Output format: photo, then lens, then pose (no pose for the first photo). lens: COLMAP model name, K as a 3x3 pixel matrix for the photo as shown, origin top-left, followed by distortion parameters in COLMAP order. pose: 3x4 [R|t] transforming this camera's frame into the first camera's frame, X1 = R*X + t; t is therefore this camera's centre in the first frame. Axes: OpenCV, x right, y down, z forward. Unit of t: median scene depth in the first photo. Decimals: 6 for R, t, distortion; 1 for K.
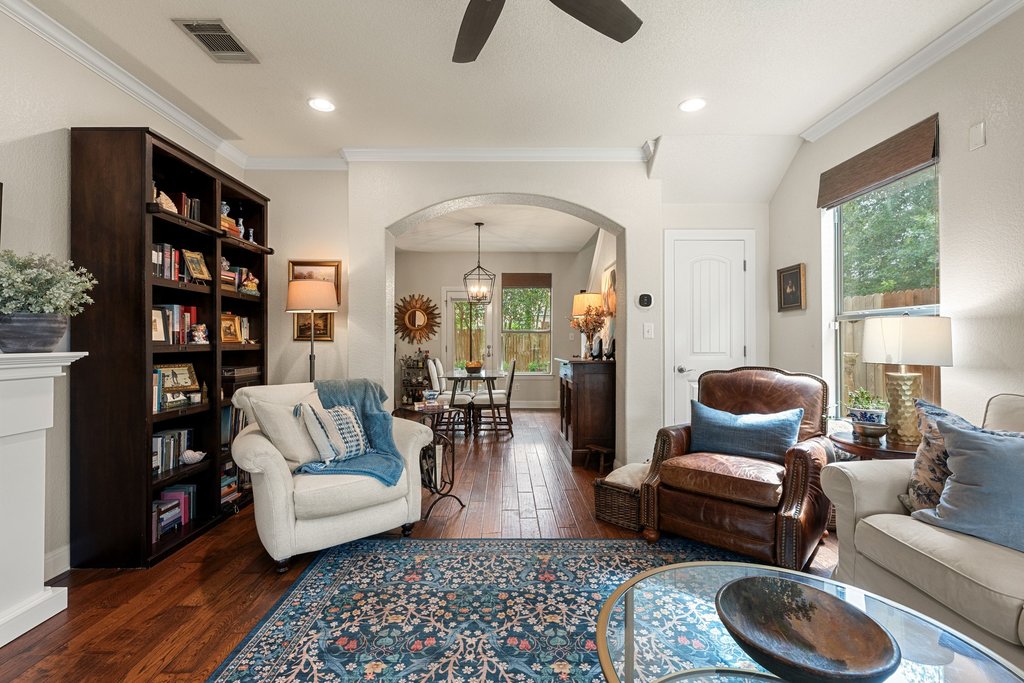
lens RADIAL K [[451.0, 0, 510.9], [0, 451.0, 337.8], [0, 0, 1]] dist [-0.002060, -0.000297]
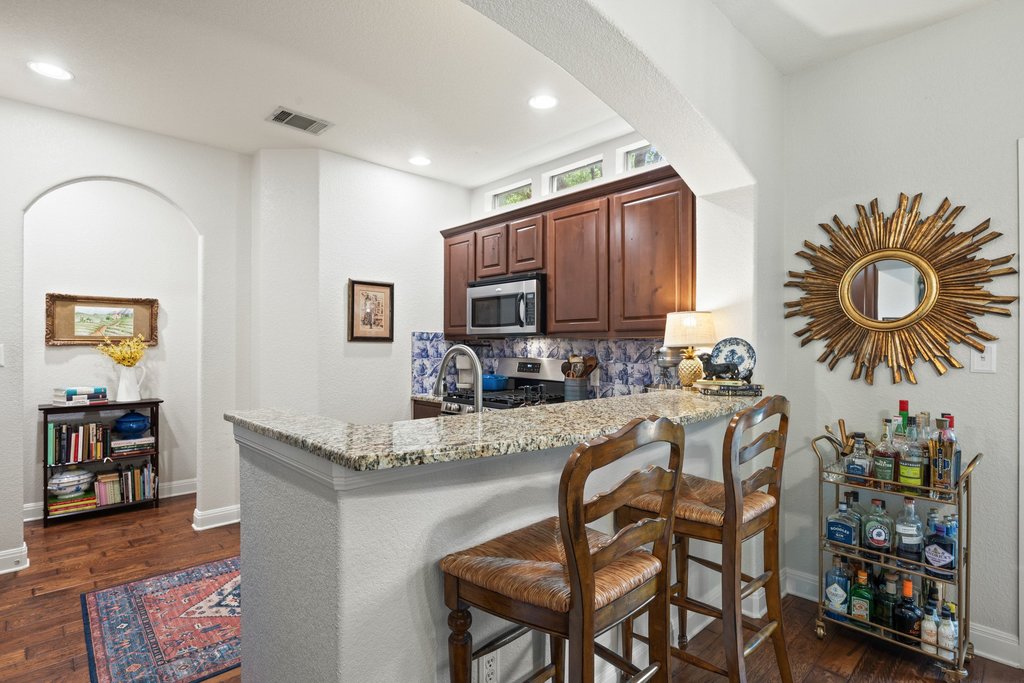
lens RADIAL K [[506.0, 0, 510.2], [0, 506.0, 344.8], [0, 0, 1]] dist [-0.003440, -0.000345]
pose [[0.678394, -0.000566, -0.734698, -0.141975], [0.003214, 0.999992, 0.002198, -0.010469], [0.734691, -0.003853, 0.678391, 0.634604]]
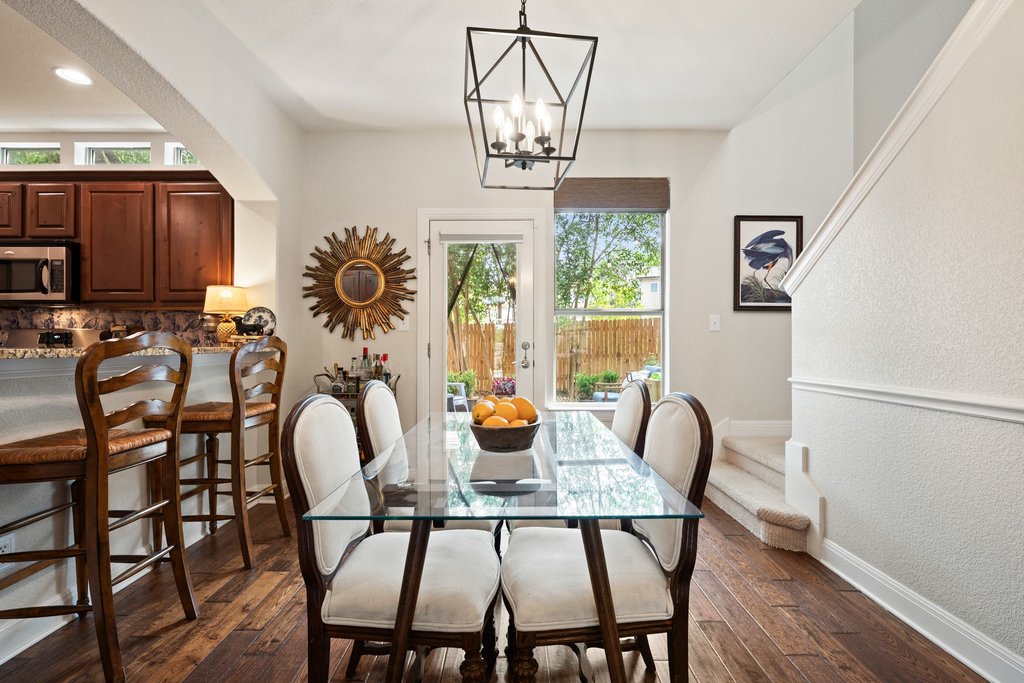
lens RADIAL K [[456.8, 0, 516.2], [0, 456.8, 345.4], [0, 0, 1]] dist [-0.001508, -0.000276]
pose [[0.999985, 0.000301, -0.005389, -0.055555], [-0.000275, 0.999988, 0.004885, 0.017407], [0.005390, -0.004883, 0.999974, 0.554937]]
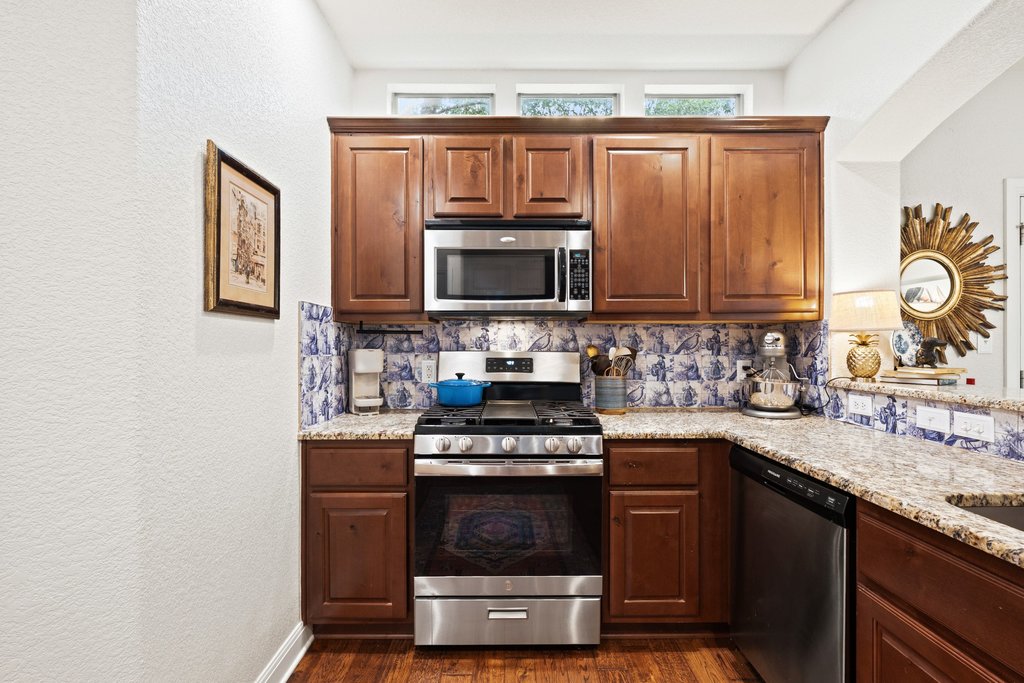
lens RADIAL K [[454.2, 0, 508.9], [0, 454.2, 343.8], [0, 0, 1]] dist [-0.000556, 0.000105]
pose [[0.999999, 0.000292, -0.001639, -0.496714], [-0.000282, 0.999981, 0.006163, -0.002829], [0.001641, -0.006163, 0.999980, 0.688883]]
